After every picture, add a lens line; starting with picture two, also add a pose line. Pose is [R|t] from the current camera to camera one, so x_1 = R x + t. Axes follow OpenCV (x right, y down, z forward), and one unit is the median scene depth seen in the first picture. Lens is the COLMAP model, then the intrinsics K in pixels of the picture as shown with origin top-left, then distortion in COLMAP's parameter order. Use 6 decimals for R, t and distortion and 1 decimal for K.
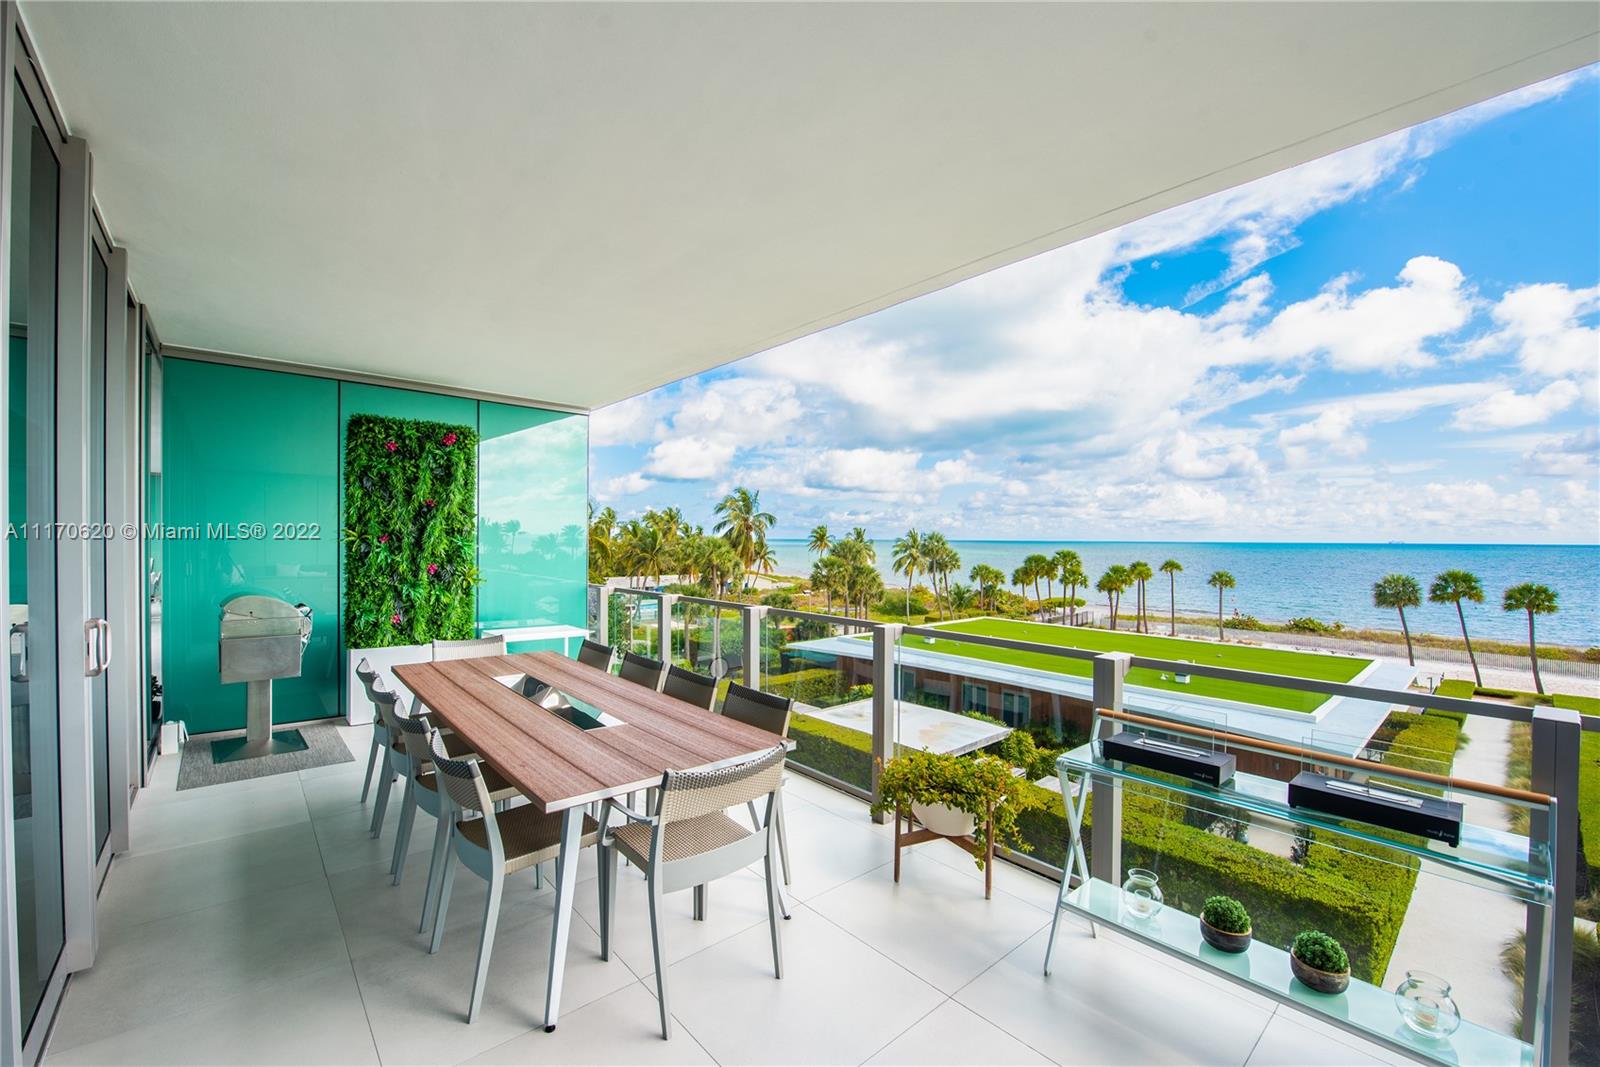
lens RADIAL K [[648.7, 0, 791.2], [0, 648.7, 535.8], [0, 0, 1]] dist [-0.016172, -0.000811]
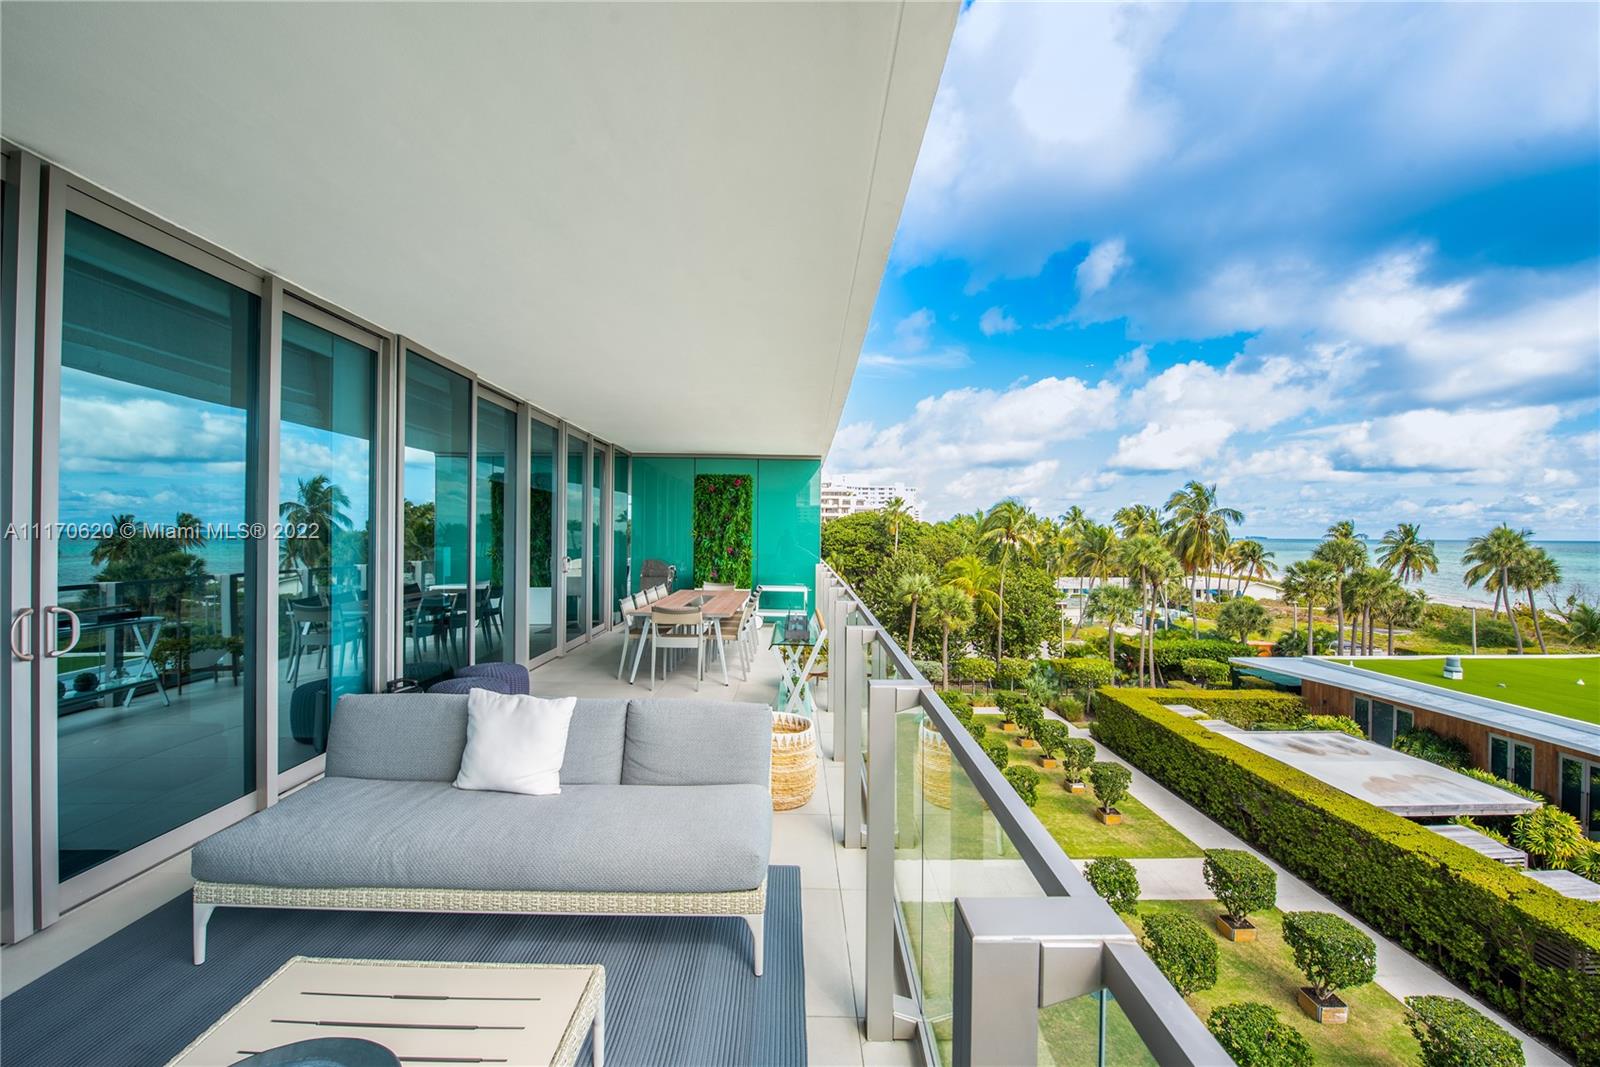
lens RADIAL K [[648.7, 0, 788.6], [0, 648.7, 504.9], [0, 0, 1]] dist [-0.016172, -0.000811]
pose [[0.756234, -0.031140, -0.653559, 0.107119], [0.000660, 0.998903, -0.046831, 0.000823], [0.654300, 0.034984, 0.755425, -0.044462]]
